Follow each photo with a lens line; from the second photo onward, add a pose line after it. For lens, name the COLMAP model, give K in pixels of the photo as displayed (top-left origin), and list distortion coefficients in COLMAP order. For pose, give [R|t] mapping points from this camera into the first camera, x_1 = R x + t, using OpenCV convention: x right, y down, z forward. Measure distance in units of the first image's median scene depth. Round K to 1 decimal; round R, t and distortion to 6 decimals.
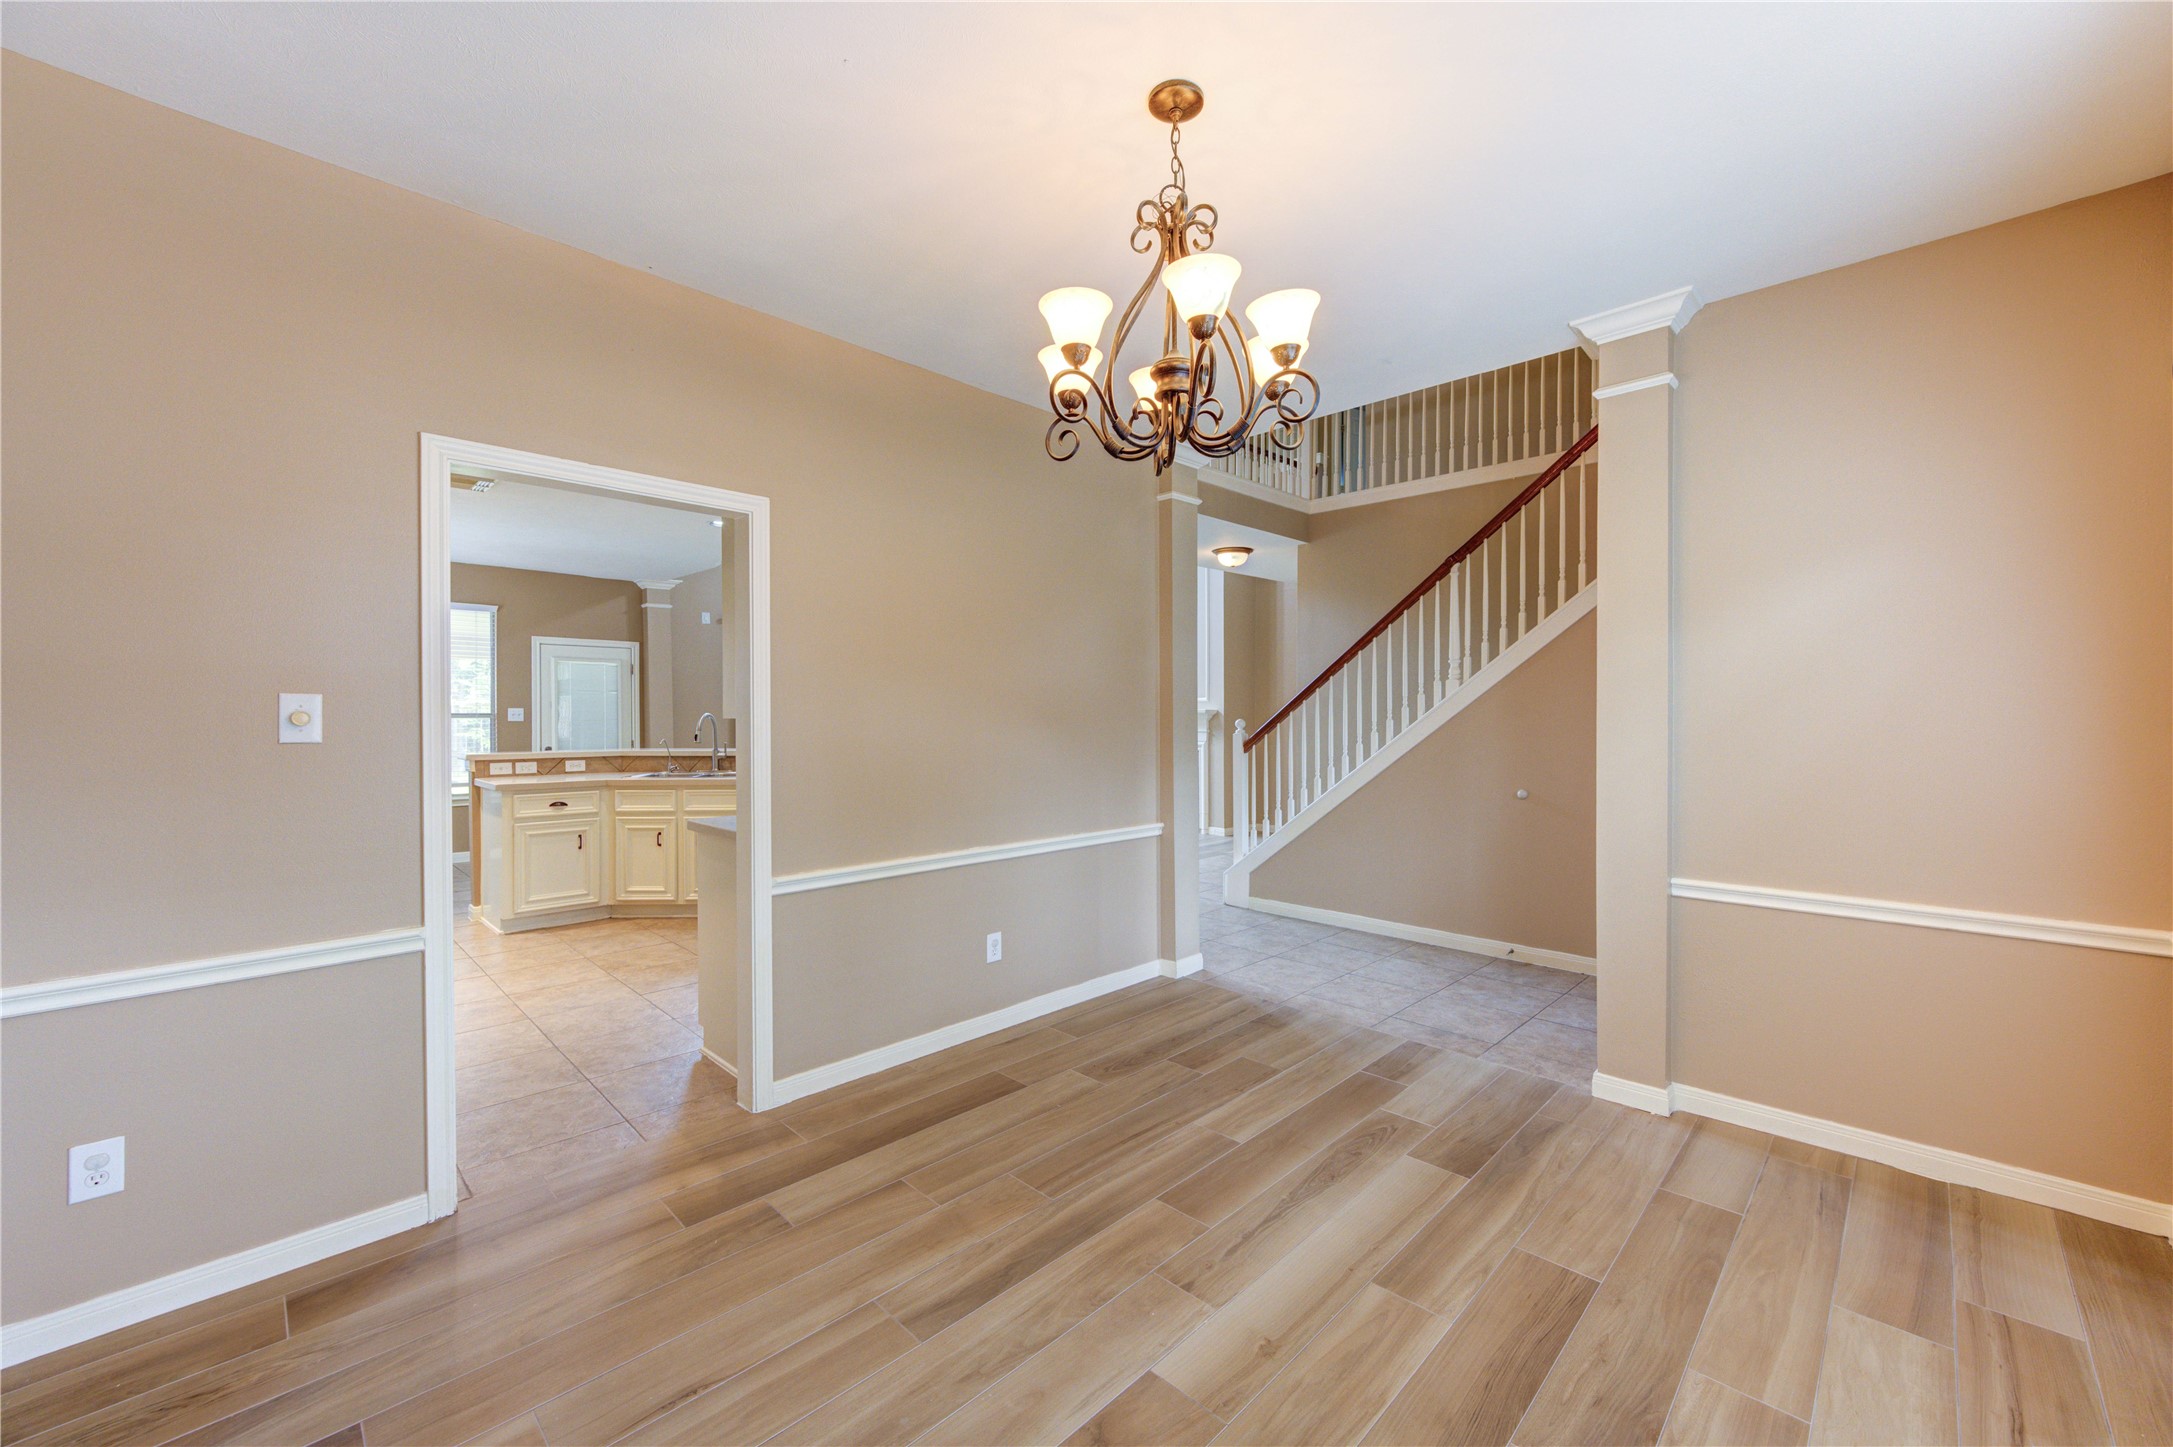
lens RADIAL K [[847.9, 0, 1088.0], [0, 847.9, 723.2], [0, 0, 1]] dist [0.002757, -0.000577]
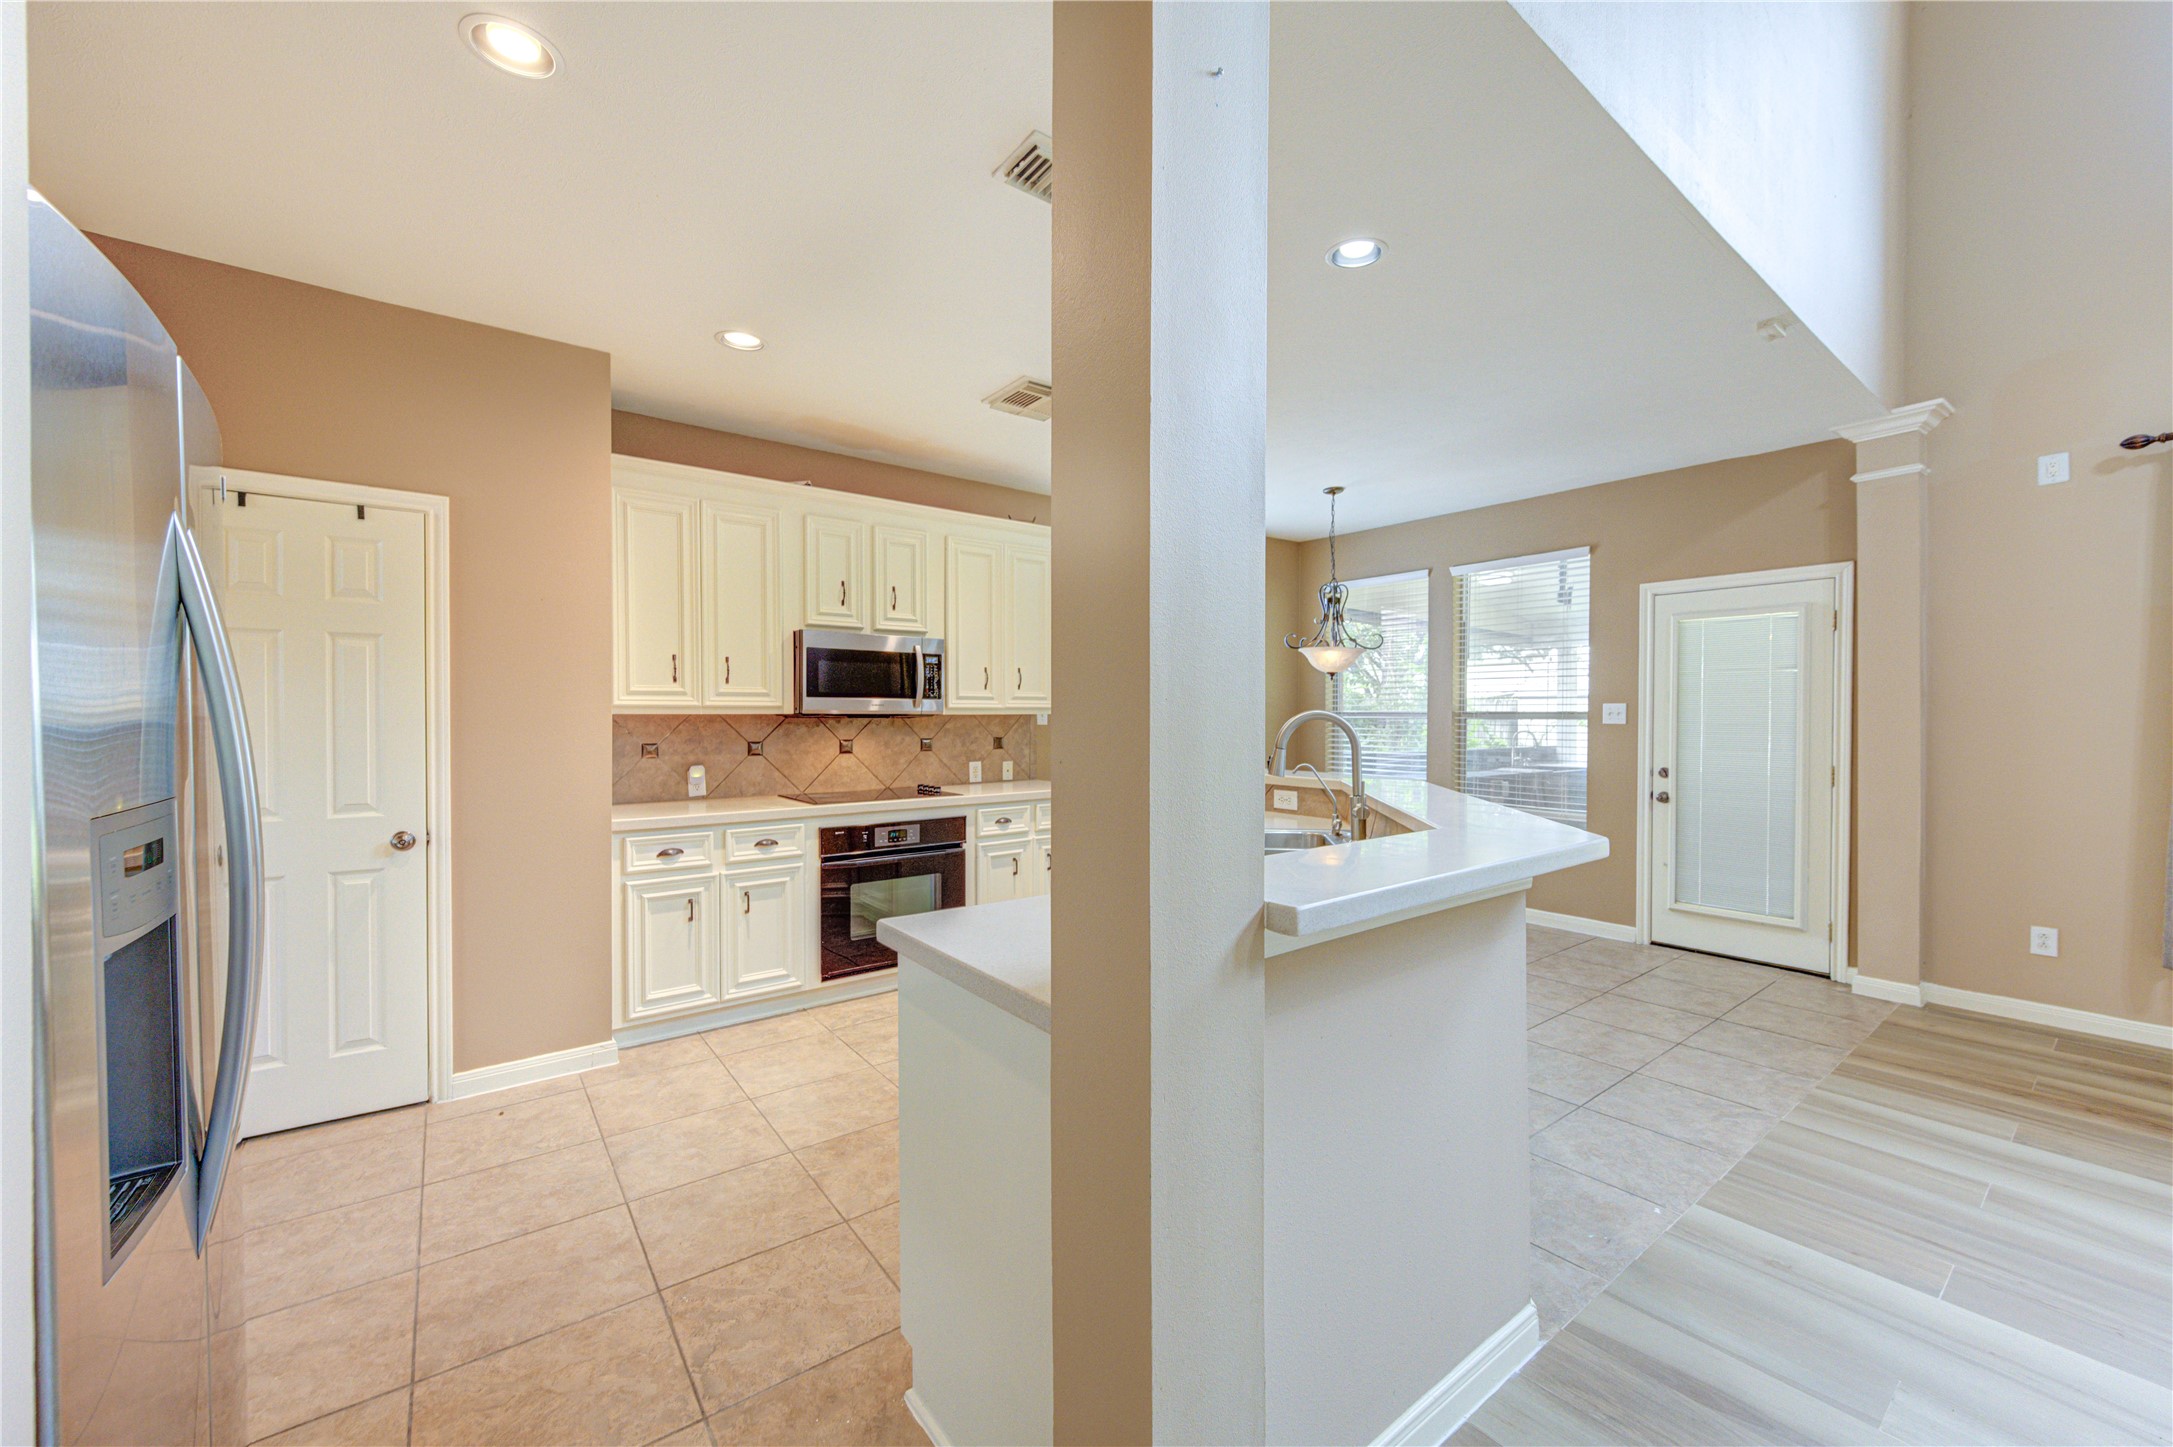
lens RADIAL K [[847.9, 0, 1105.4], [0, 847.9, 718.0], [0, 0, 1]] dist [0.002757, -0.000577]
pose [[-0.125913, 0.006750, -0.992018, -0.000635], [-0.010153, 0.999916, 0.008092, -0.016041], [0.991989, 0.011091, -0.125834, 1.445694]]
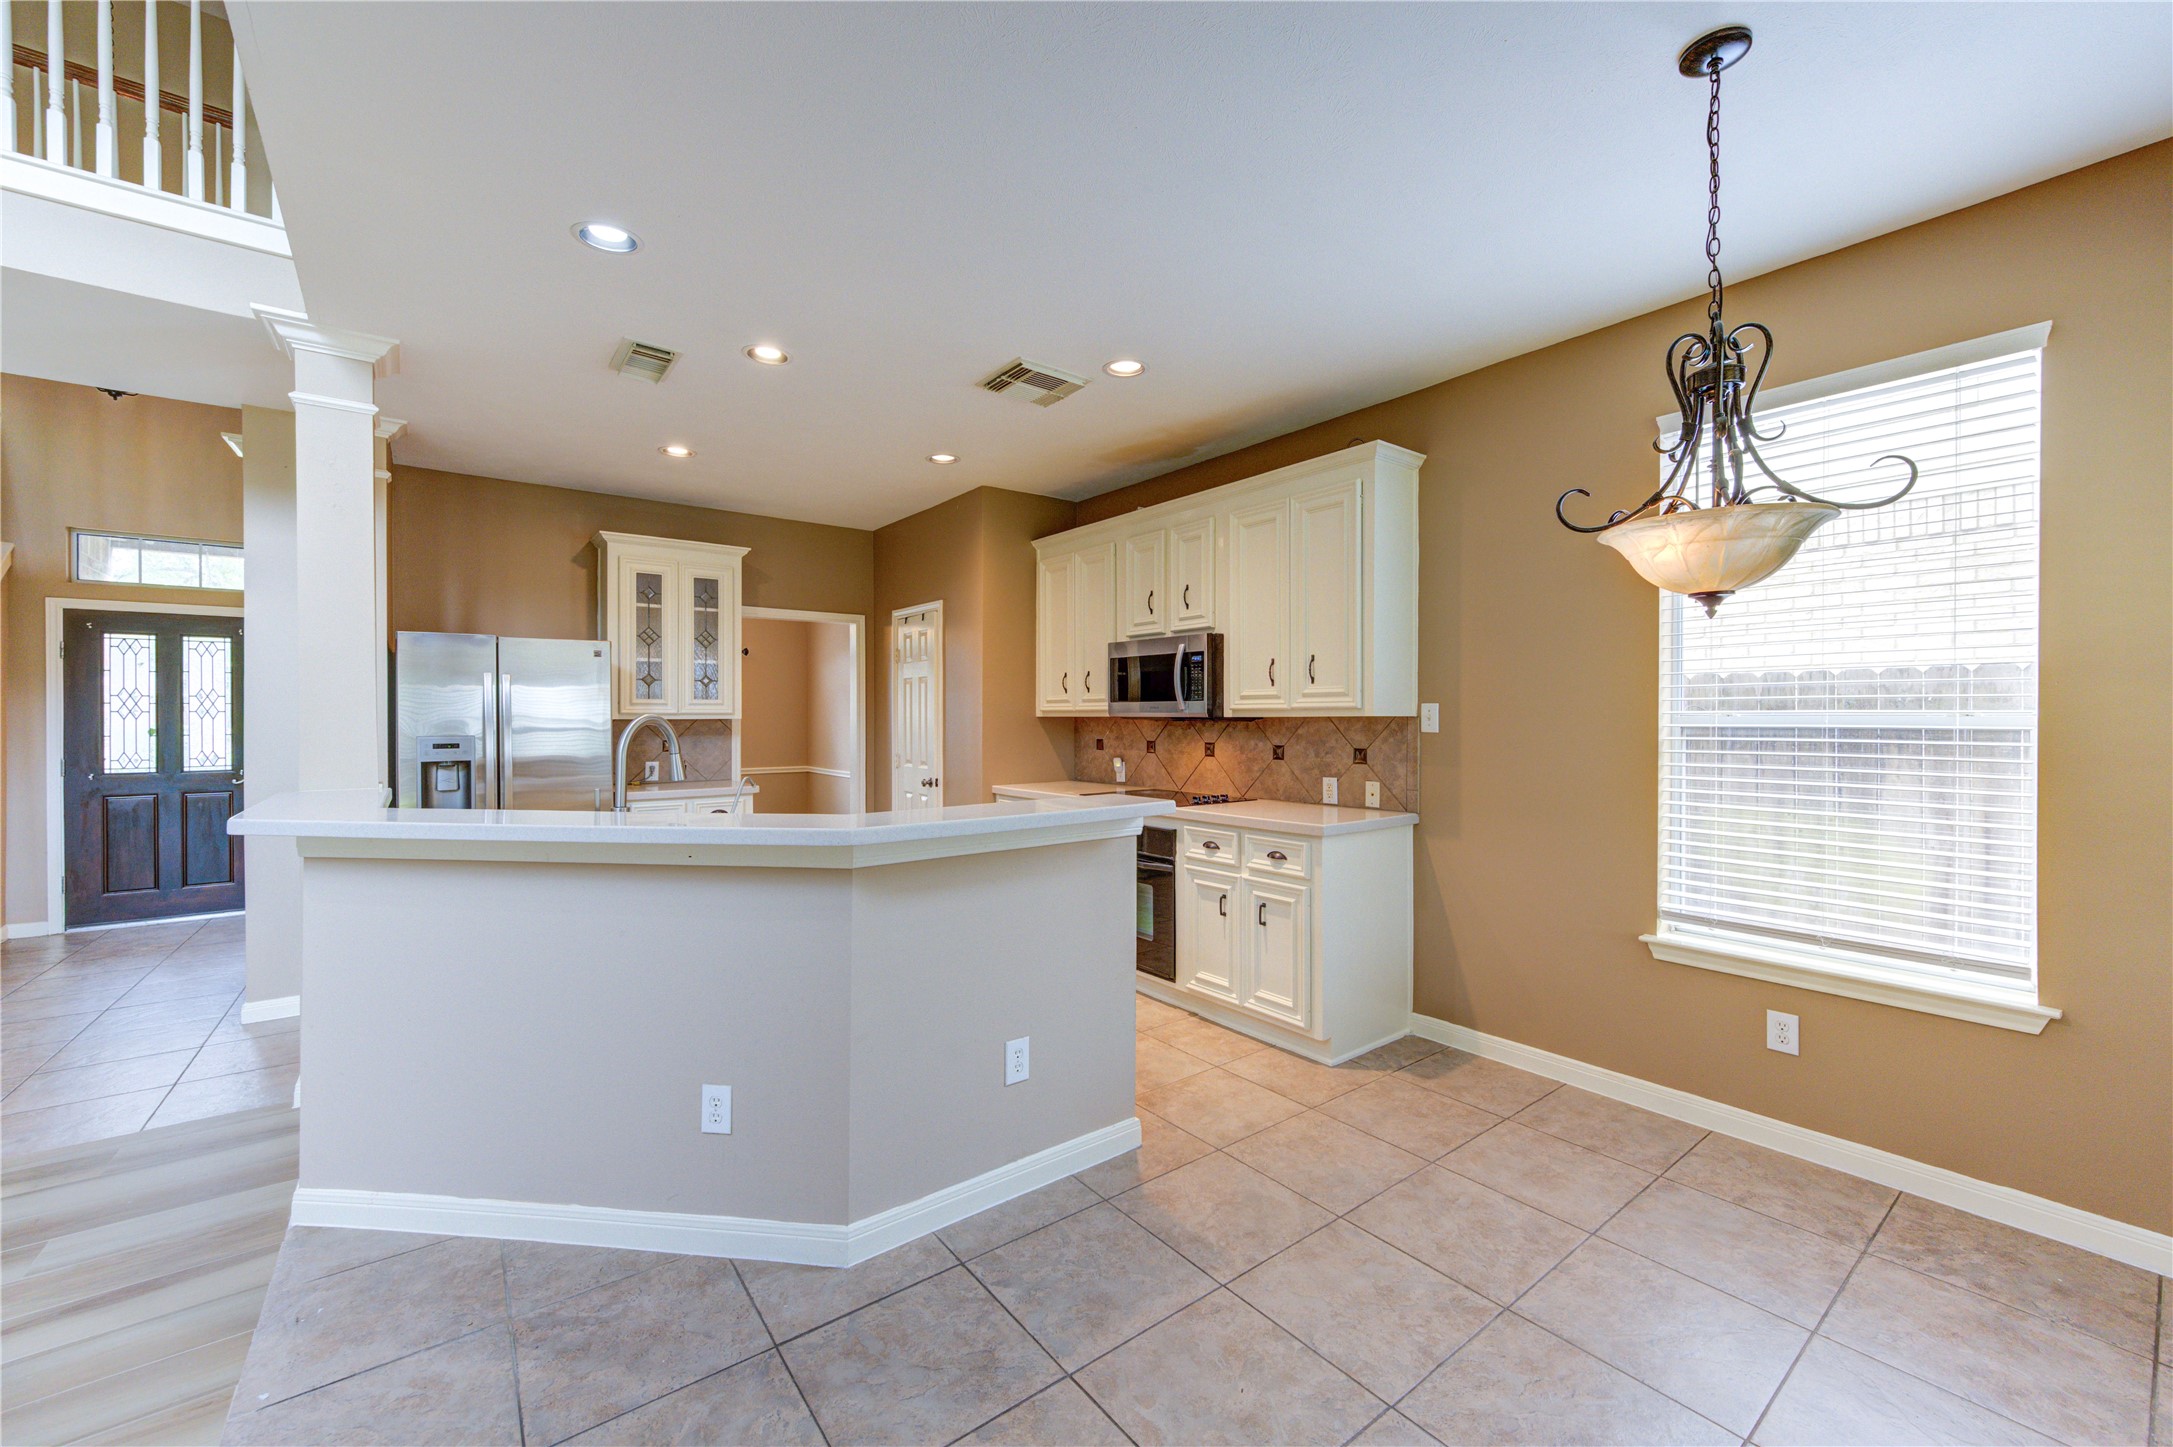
lens RADIAL K [[847.9, 0, 1098.0], [0, 847.9, 727.7], [0, 0, 1]] dist [0.002757, -0.000577]
pose [[-0.991095, 0.000930, 0.133153, -1.113704], [0.004167, 0.999702, 0.024040, -0.021932], [-0.133091, 0.024381, -0.990804, 2.121008]]
